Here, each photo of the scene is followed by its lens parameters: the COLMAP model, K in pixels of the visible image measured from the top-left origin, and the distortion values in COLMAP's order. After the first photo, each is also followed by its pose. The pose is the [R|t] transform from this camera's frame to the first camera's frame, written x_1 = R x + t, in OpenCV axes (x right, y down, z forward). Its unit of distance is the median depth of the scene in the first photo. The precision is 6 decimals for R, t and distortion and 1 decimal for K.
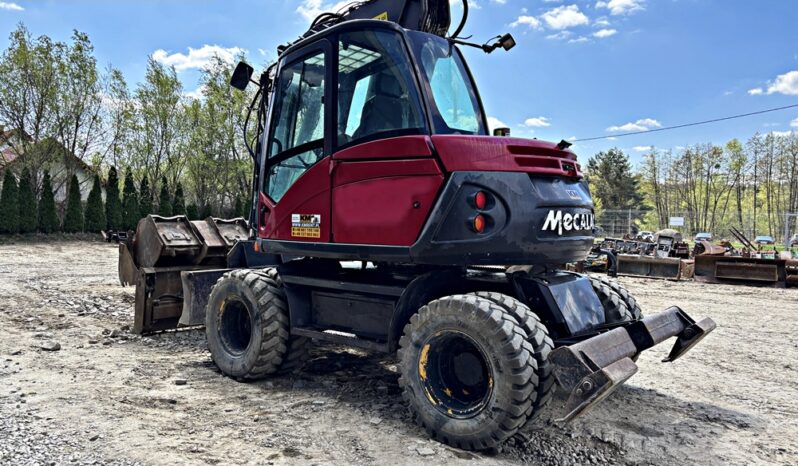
lens RADIAL K [[609.8, 0, 398.4], [0, 609.8, 231.6], [0, 0, 1]] dist [0.017173, -0.005765]
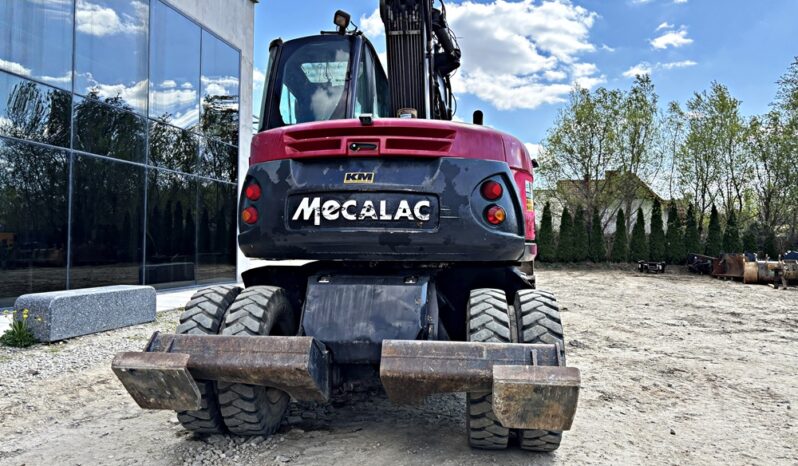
lens RADIAL K [[609.8, 0, 393.4], [0, 609.8, 227.7], [0, 0, 1]] dist [0.017173, -0.005765]
pose [[0.528147, -0.033186, -0.848504, 1.044050], [-0.024415, 0.998230, -0.054238, 0.052368], [0.848802, 0.049362, 0.526402, 0.630300]]
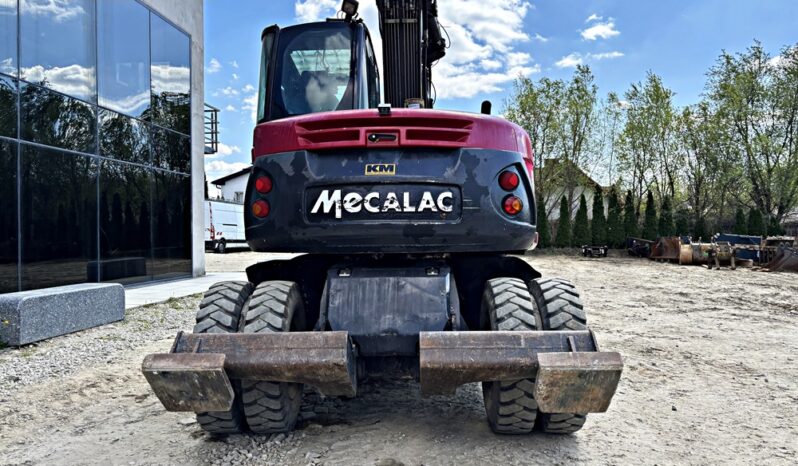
lens RADIAL K [[609.8, 0, 399.2], [0, 609.8, 235.3], [0, 0, 1]] dist [0.017173, -0.005765]
pose [[0.615154, -0.018276, -0.788195, 0.975762], [-0.002783, 0.999675, -0.025352, 0.049879], [0.788402, 0.017789, 0.614903, 0.539055]]
